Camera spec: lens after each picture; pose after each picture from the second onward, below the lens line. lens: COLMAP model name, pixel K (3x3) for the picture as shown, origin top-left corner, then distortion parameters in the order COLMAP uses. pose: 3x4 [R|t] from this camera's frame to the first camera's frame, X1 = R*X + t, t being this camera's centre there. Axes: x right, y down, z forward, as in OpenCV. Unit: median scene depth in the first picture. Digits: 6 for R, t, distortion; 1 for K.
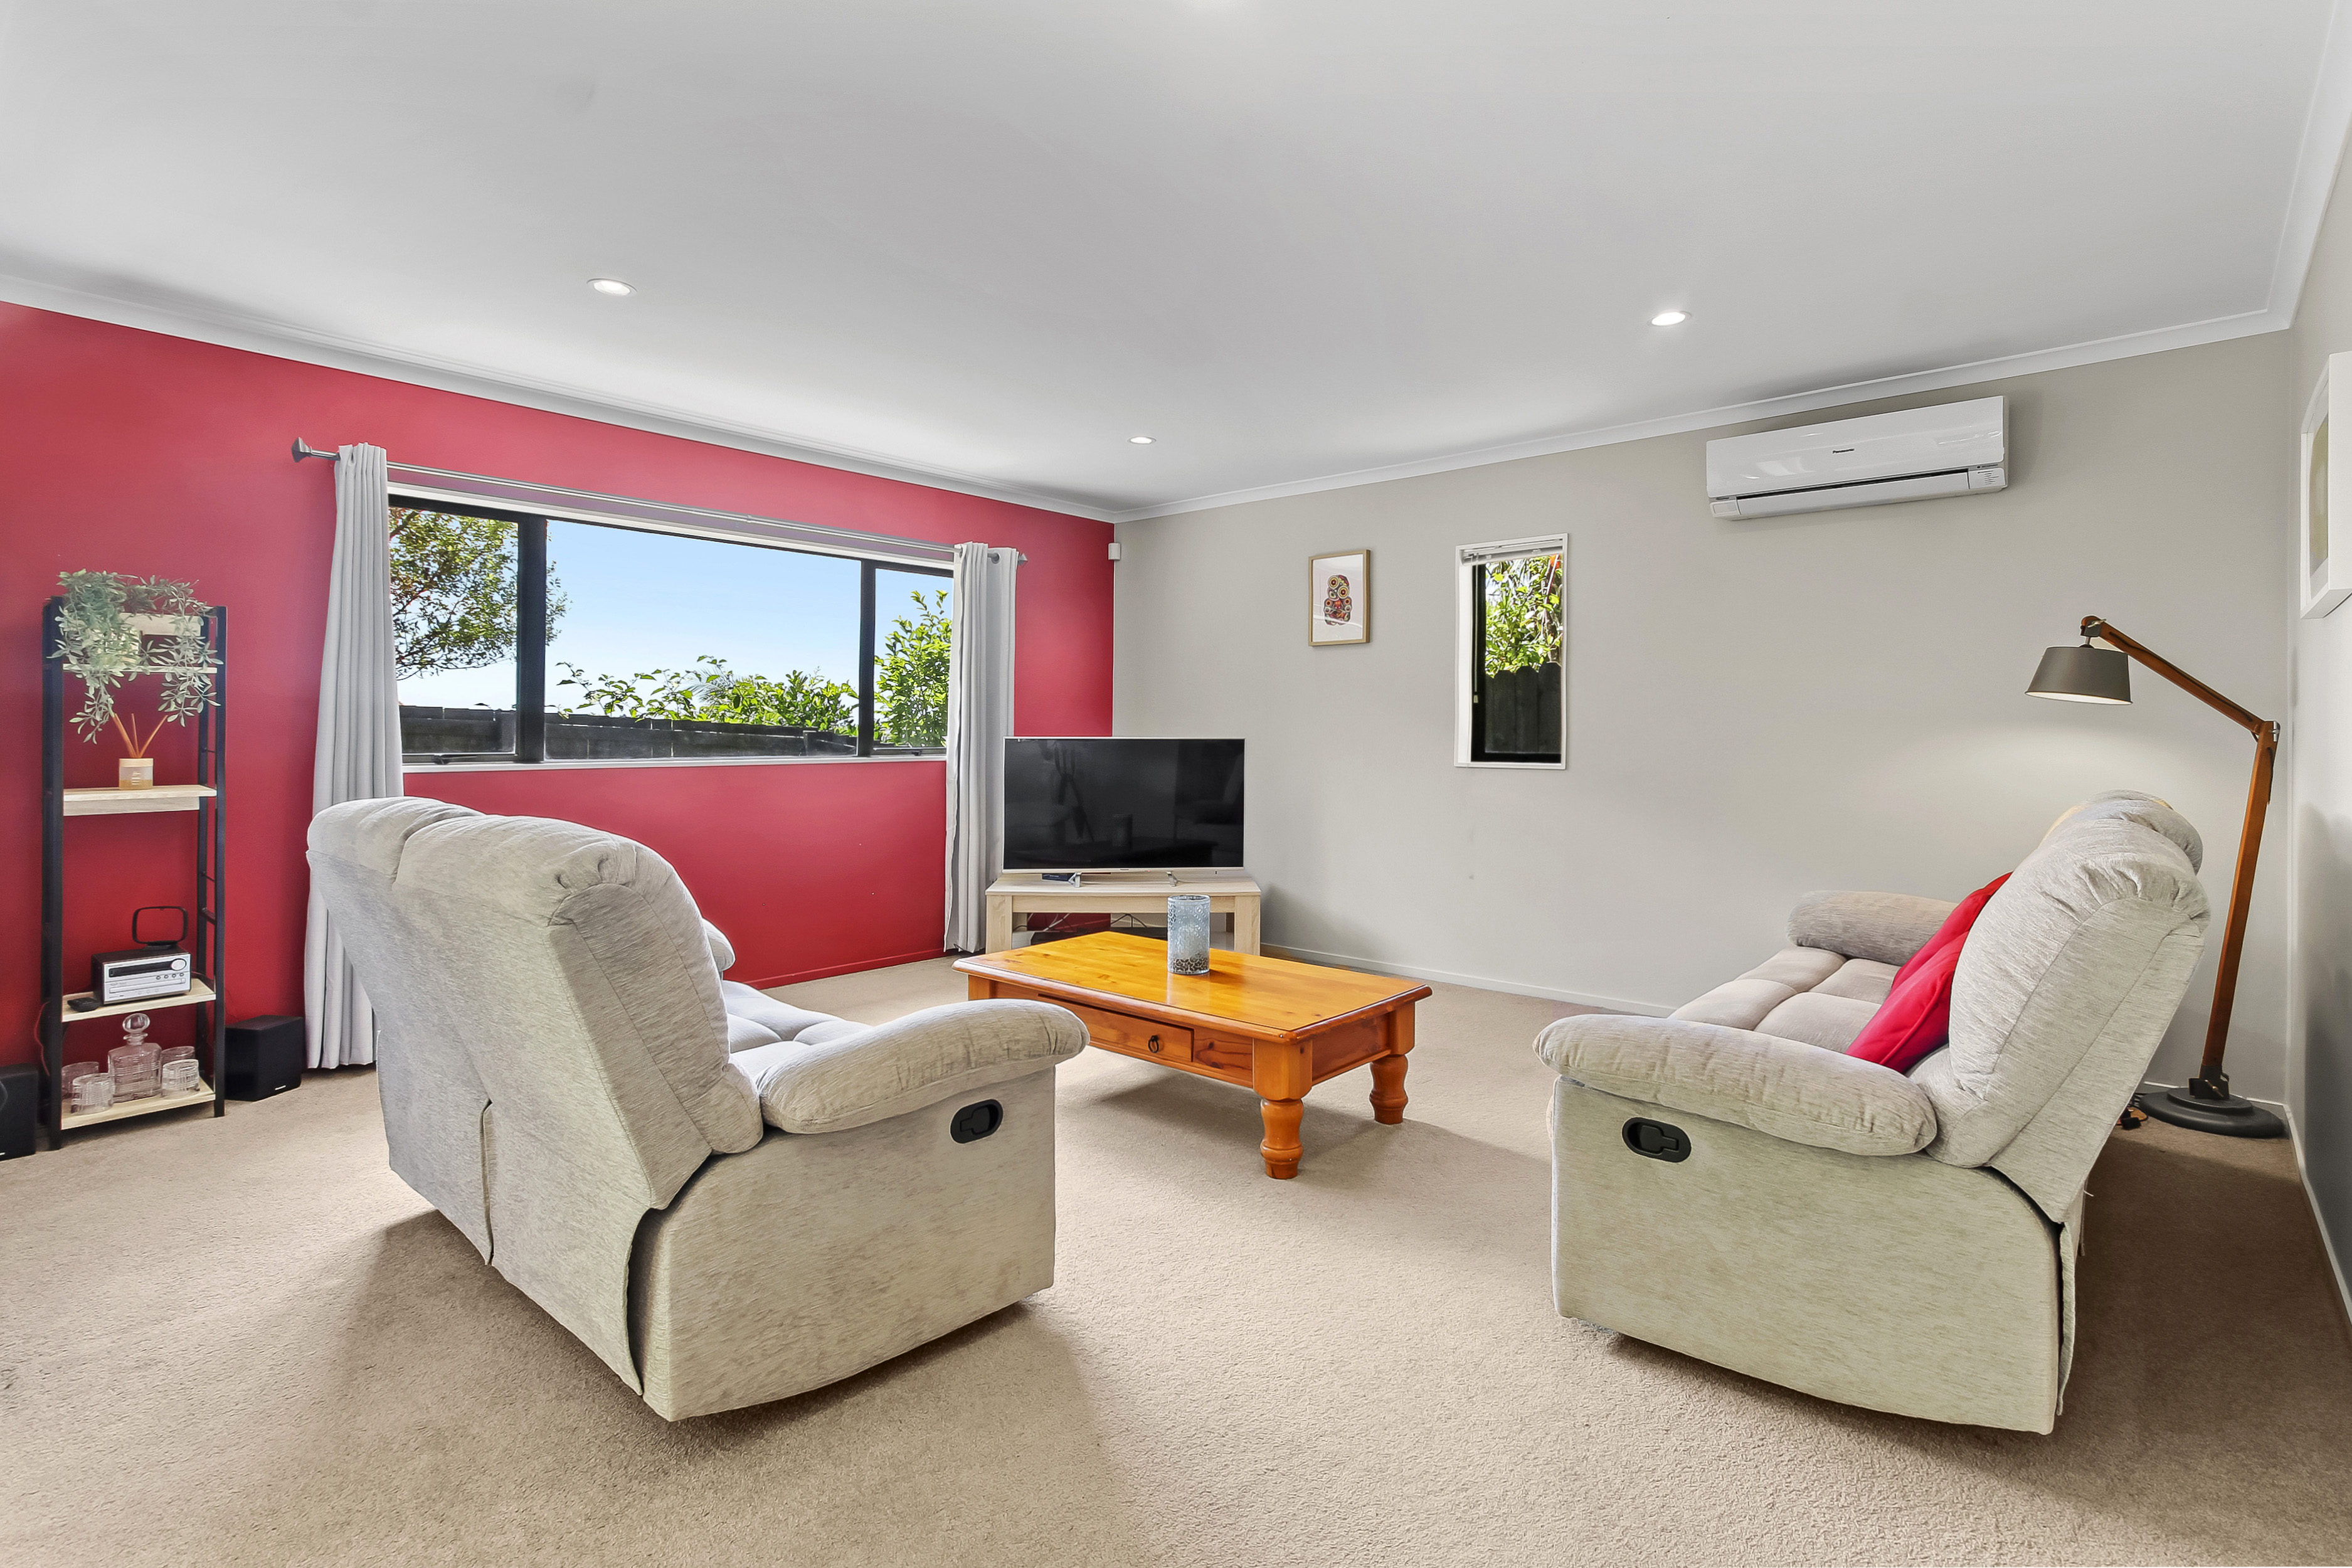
lens RADIAL K [[1116.5, 0, 1176.0], [0, 1116.5, 784.0], [0, 0, 1]] dist [-0.078169, 0.000098]
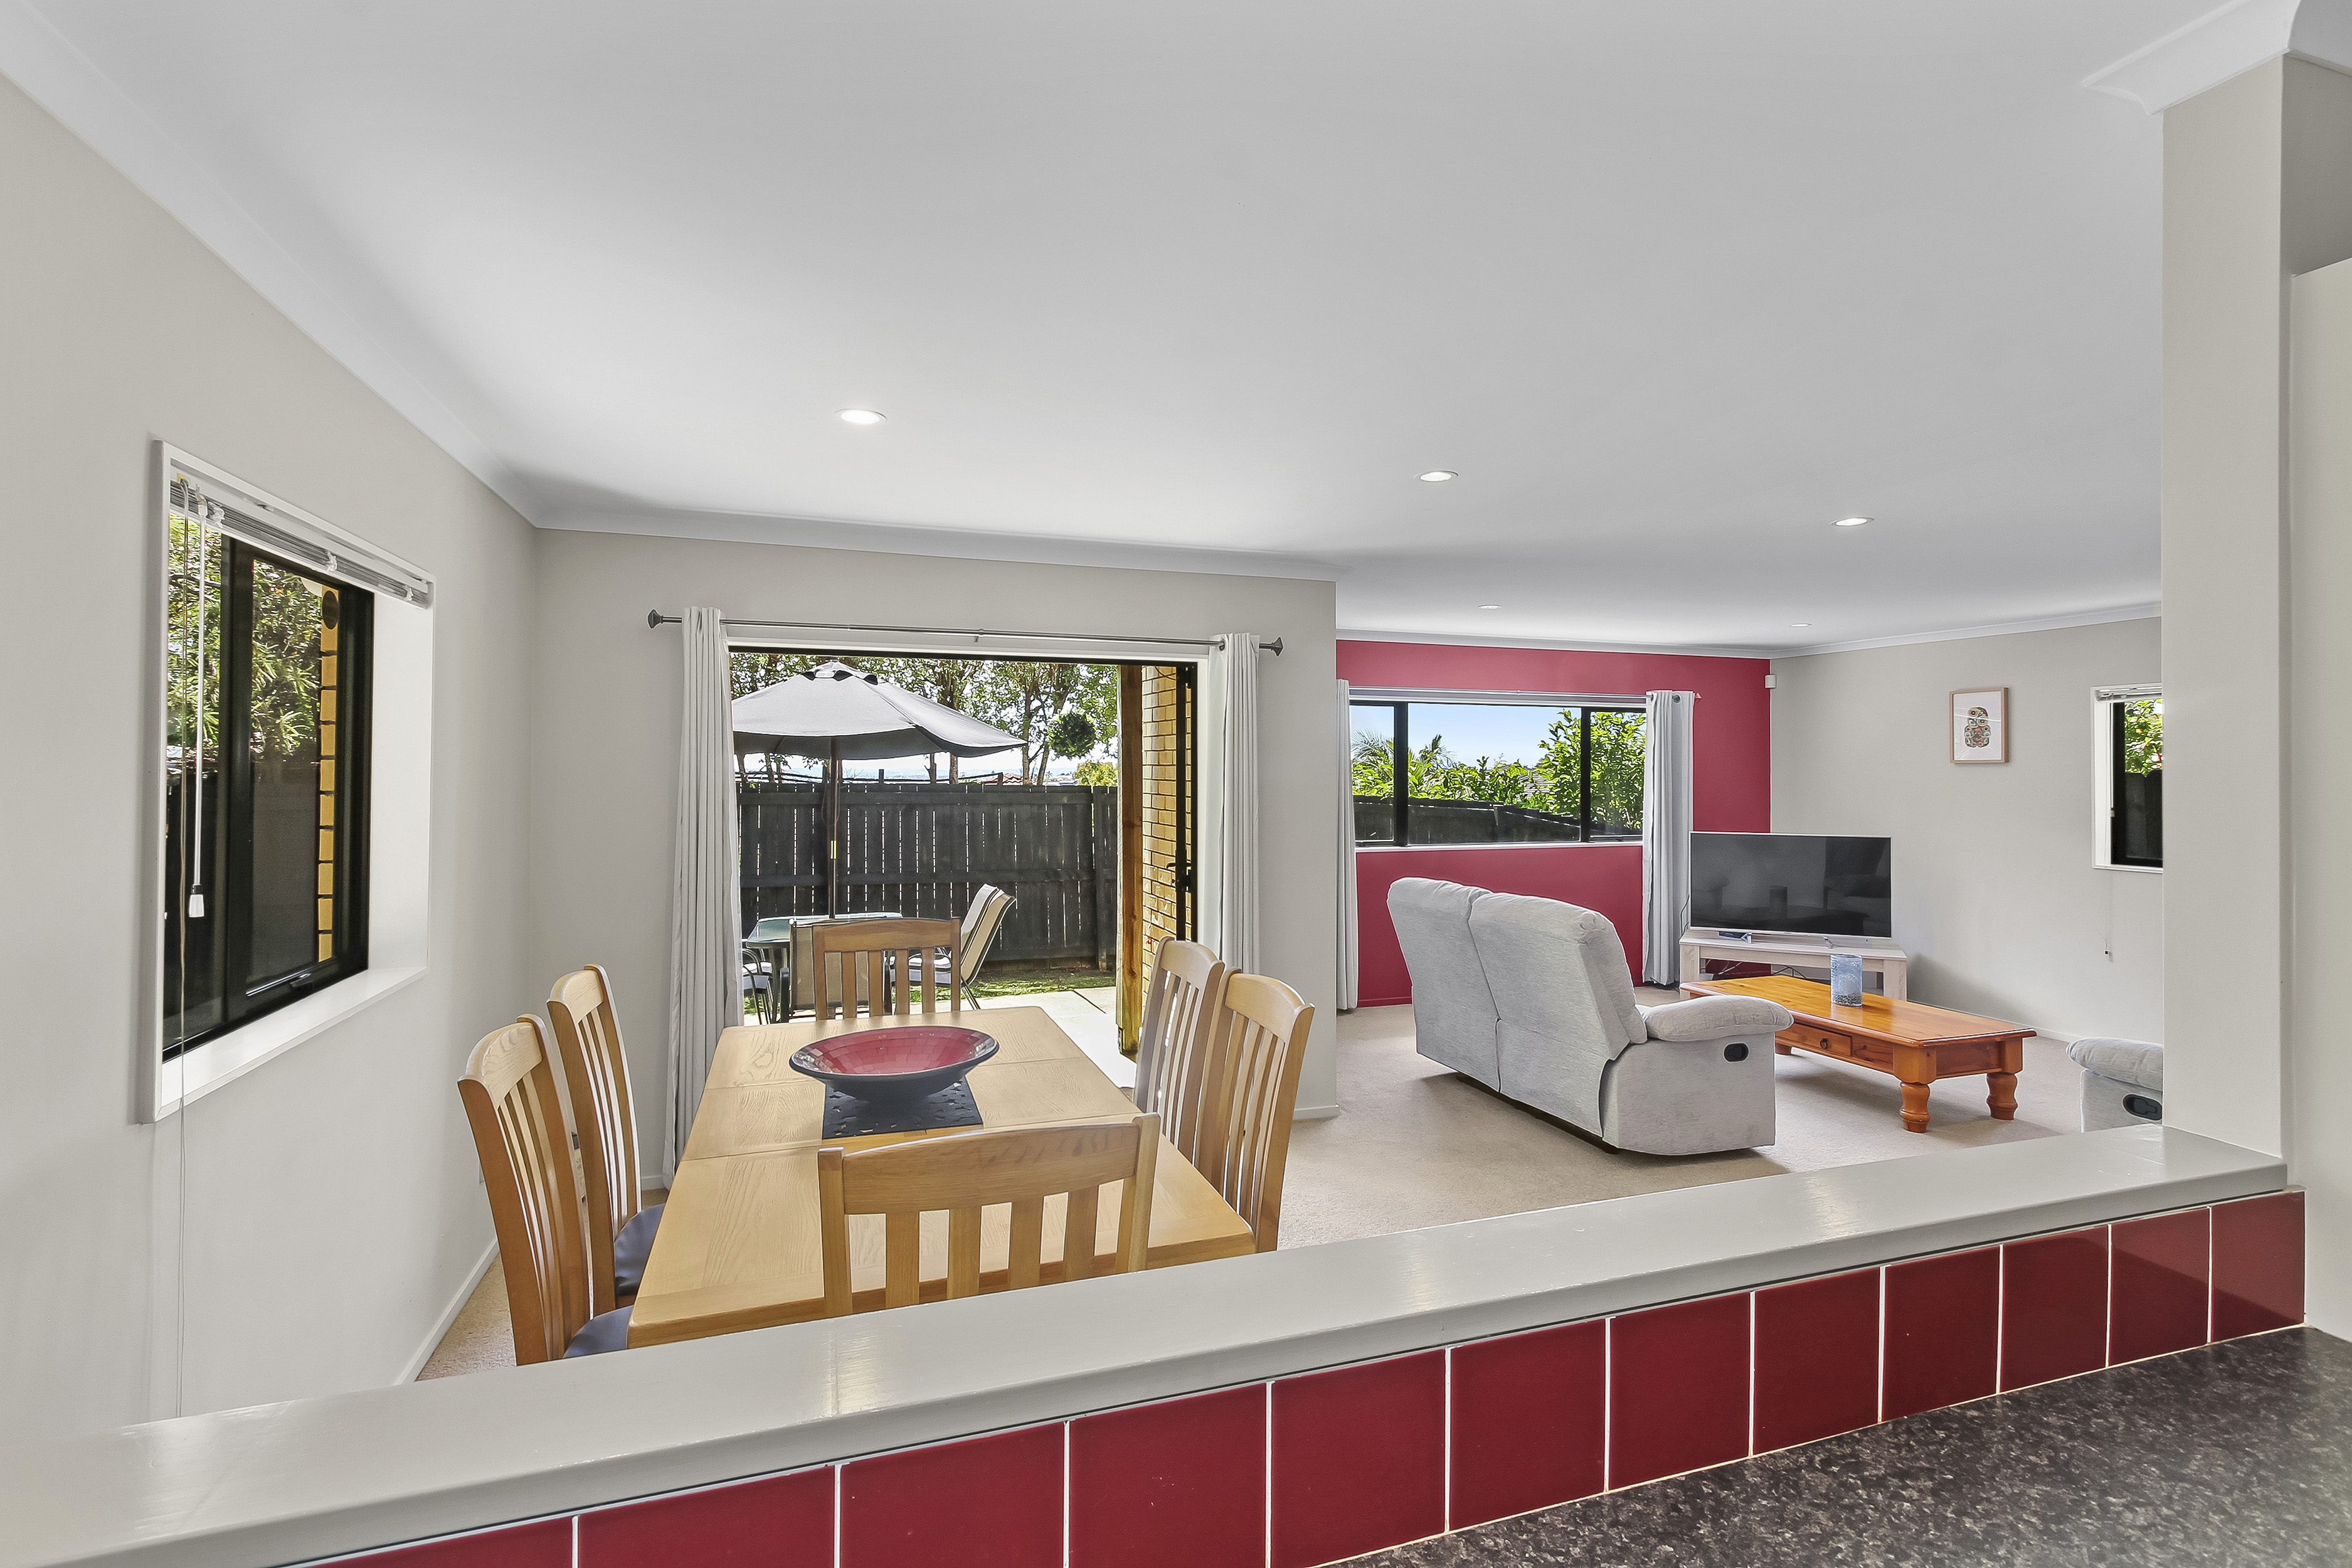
lens RADIAL K [[1087.7, 0, 1207.2], [0, 1087.7, 740.5], [0, 0, 1]] dist [-0.002207, -0.000734]
pose [[0.873465, -0.010744, -0.486769, -0.018567], [-0.027448, 0.997080, -0.071260, -0.047023], [0.486113, 0.075604, 0.870619, -0.553201]]
